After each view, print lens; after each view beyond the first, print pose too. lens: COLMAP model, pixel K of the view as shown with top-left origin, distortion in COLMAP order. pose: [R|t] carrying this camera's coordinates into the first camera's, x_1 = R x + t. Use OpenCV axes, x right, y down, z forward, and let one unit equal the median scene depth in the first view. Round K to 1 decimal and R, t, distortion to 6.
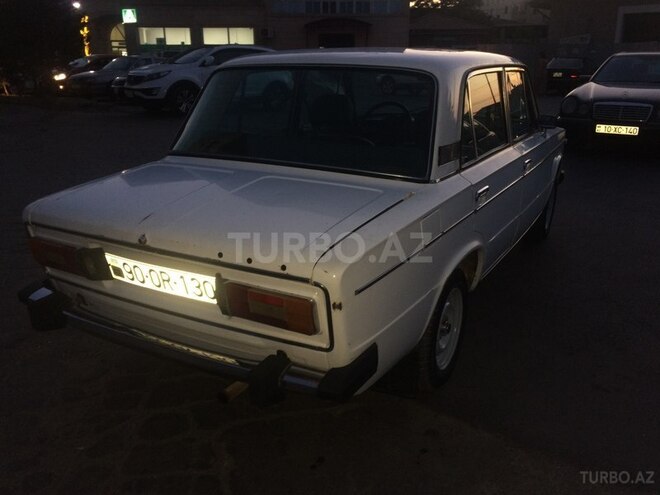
lens RADIAL K [[562.1, 0, 333.5], [0, 562.1, 248.1], [0, 0, 1]] dist [0.087699, -0.142248]
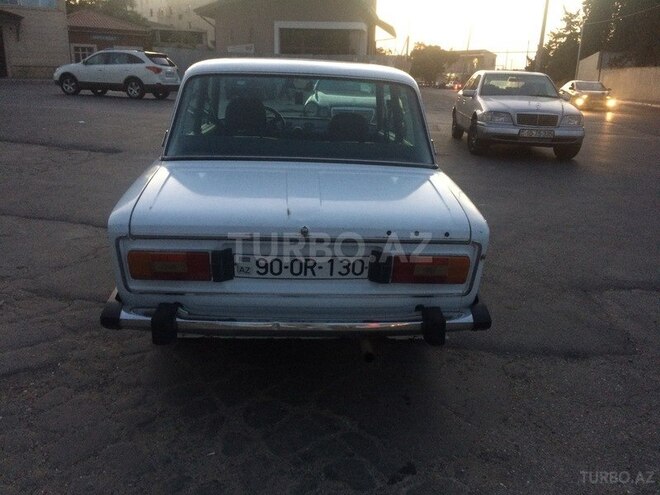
lens RADIAL K [[562.1, 0, 333.5], [0, 562.1, 248.1], [0, 0, 1]] dist [0.087699, -0.142248]
pose [[0.824198, -0.131400, 0.550847, -0.131479], [0.133358, 0.990388, 0.036713, -0.002216], [-0.550376, 0.043201, 0.833799, 0.008222]]
